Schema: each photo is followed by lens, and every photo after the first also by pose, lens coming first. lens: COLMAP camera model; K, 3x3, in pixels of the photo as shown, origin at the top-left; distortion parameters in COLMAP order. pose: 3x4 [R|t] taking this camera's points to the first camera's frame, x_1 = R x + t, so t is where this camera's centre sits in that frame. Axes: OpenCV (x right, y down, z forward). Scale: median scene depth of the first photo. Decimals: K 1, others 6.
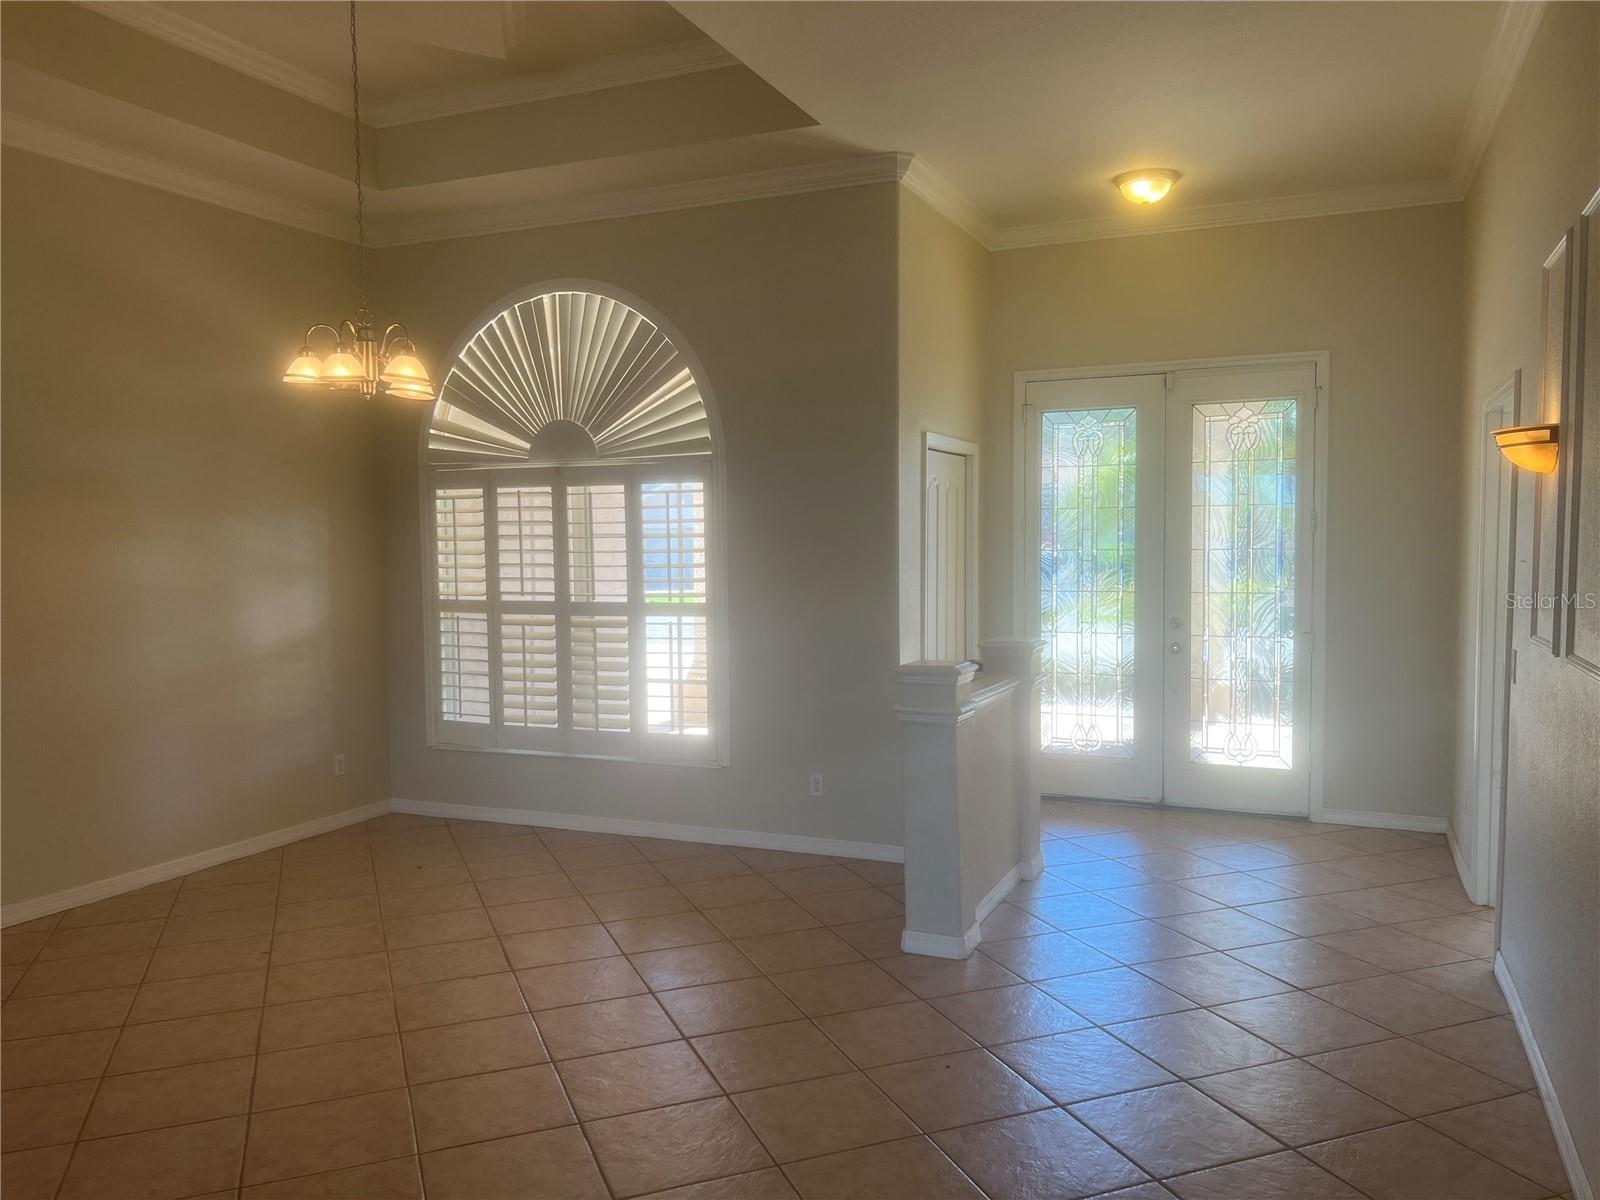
lens RADIAL K [[1211.8, 0, 800.5], [0, 1211.8, 598.3], [0, 0, 1]] dist [0.014132, 0.003928]
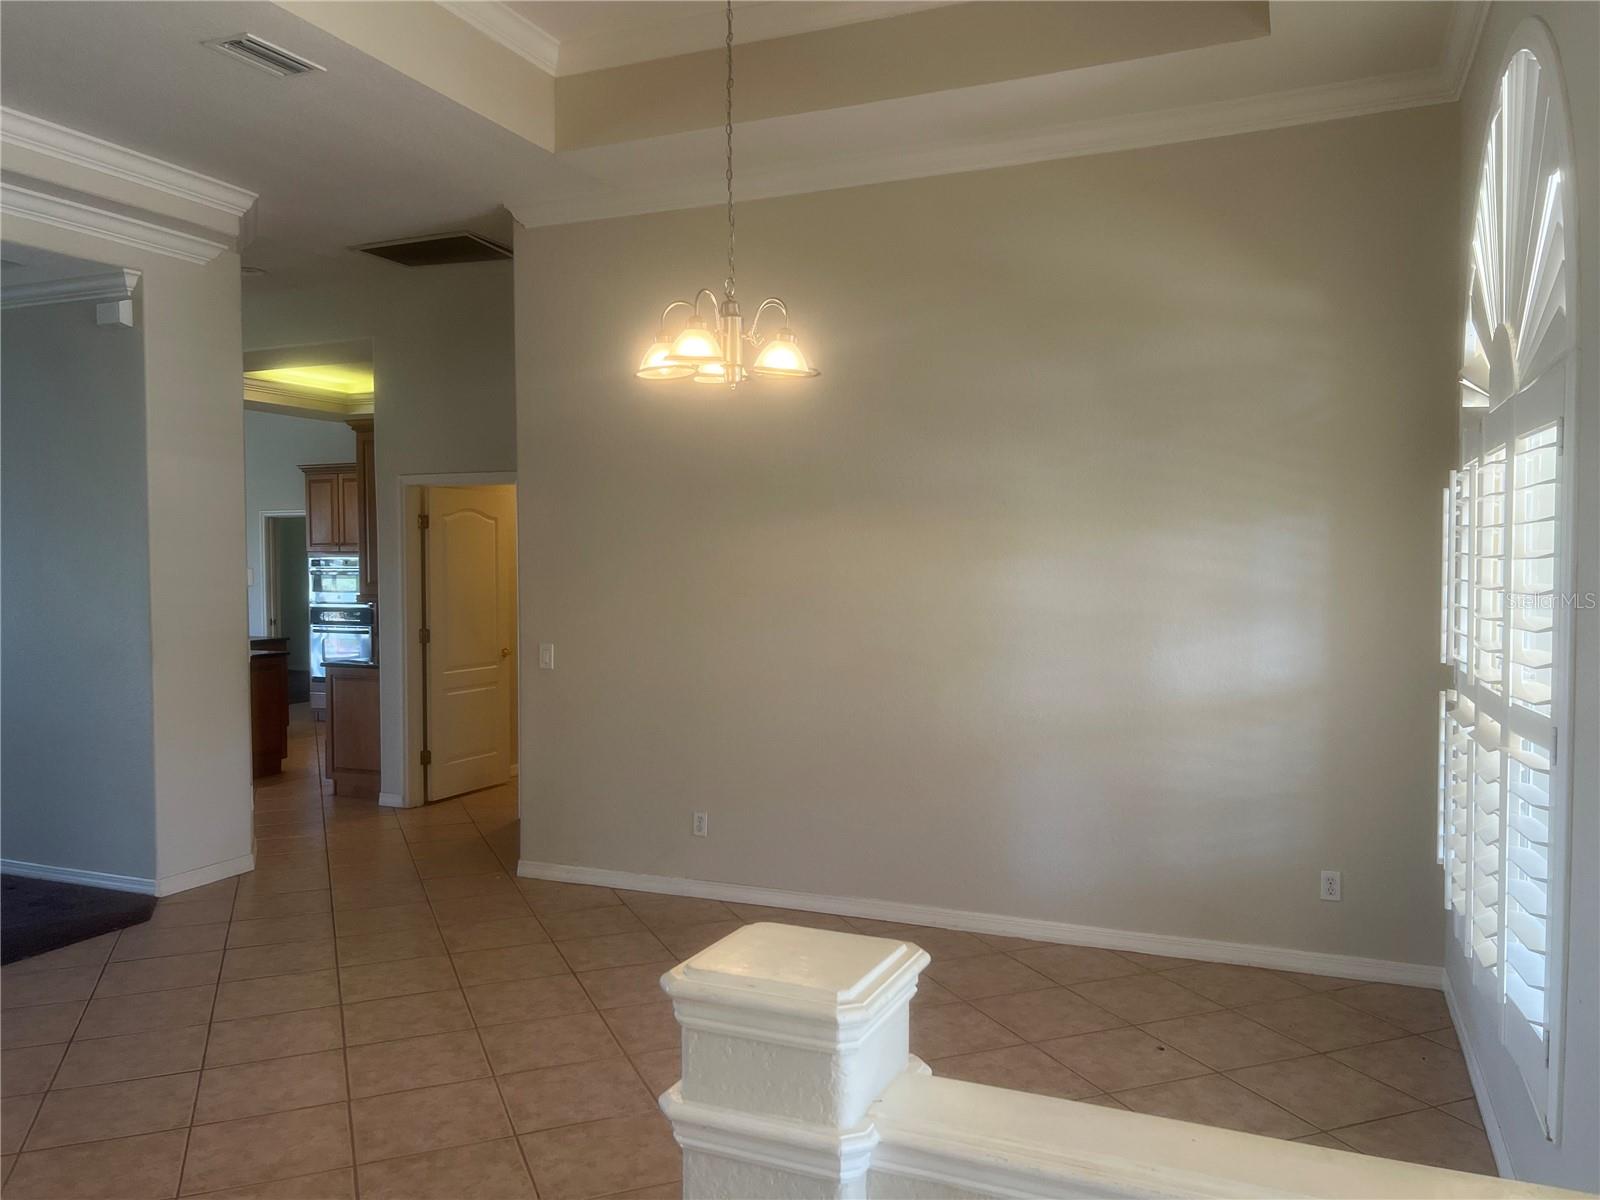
lens RADIAL K [[1211.8, 0, 800.5], [0, 1211.8, 610.1], [0, 0, 1]] dist [0.014132, 0.003928]
pose [[0.021592, 0.052135, -0.998407, 0.341205], [-0.050168, 0.997438, 0.051000, -0.045003], [0.998507, 0.048987, 0.024152, 0.770915]]
